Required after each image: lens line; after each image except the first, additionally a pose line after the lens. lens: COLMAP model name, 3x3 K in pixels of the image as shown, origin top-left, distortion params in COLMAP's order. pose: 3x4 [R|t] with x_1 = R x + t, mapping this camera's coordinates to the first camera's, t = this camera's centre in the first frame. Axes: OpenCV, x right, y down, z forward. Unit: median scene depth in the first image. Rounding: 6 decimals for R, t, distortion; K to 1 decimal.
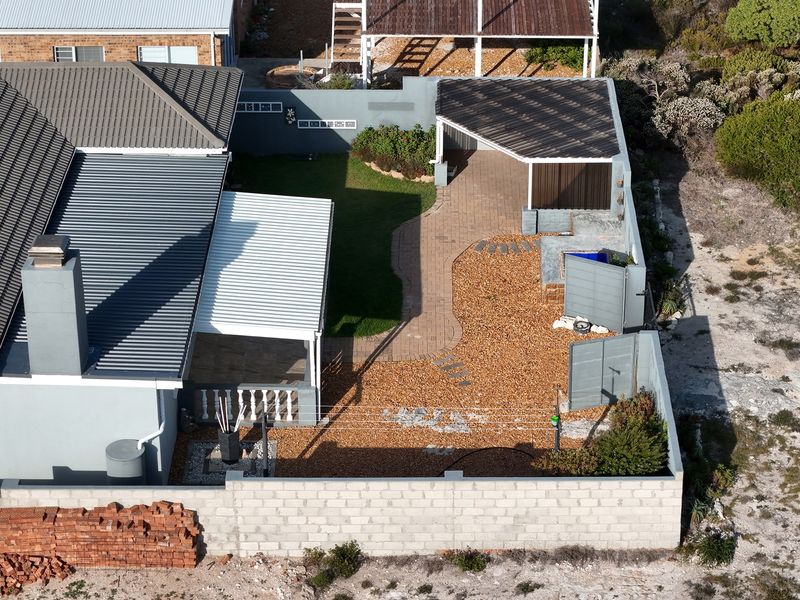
lens RADIAL K [[2129.6, 0, 401.4], [0, 2129.6, 300.9], [0, 0, 1]] dist [-0.171292, 0.000000]
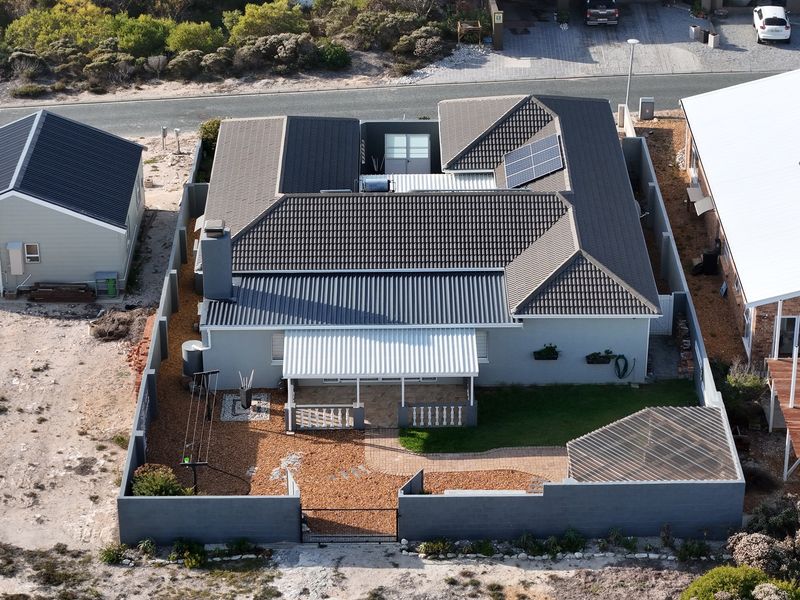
lens RADIAL K [[2129.6, 0, 400.8], [0, 2129.6, 301.0], [0, 0, 1]] dist [-0.171292, 0.000000]
pose [[0.025774, 0.459828, -0.887634, 1.454979], [-0.453751, 0.796572, 0.399479, -0.759111], [0.890756, 0.392469, 0.229178, 0.731862]]
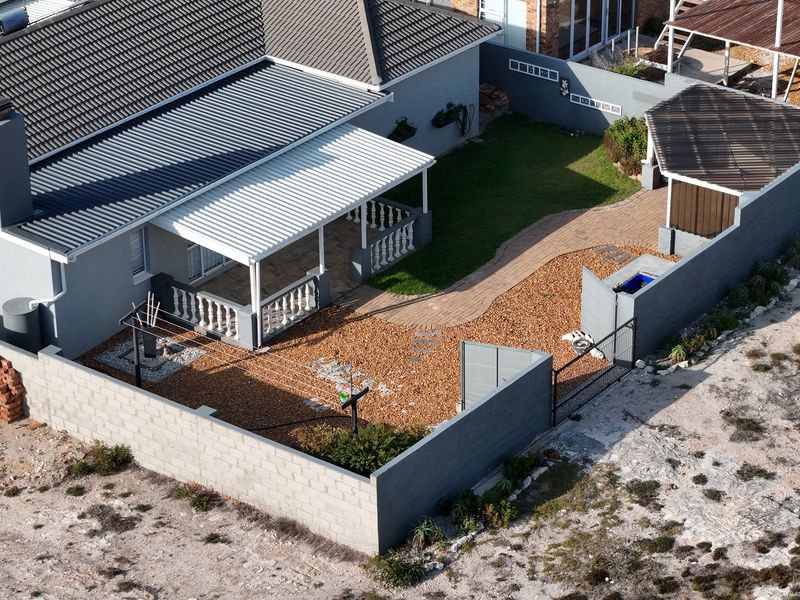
lens RADIAL K [[2129.6, 0, 397.2], [0, 2129.6, 297.8], [0, 0, 1]] dist [-0.171292, 0.000000]
pose [[0.803734, 0.268224, -0.531100, 0.598447], [-0.266512, 0.960363, 0.081694, -0.073537], [0.531961, 0.075885, 0.843362, 0.191215]]
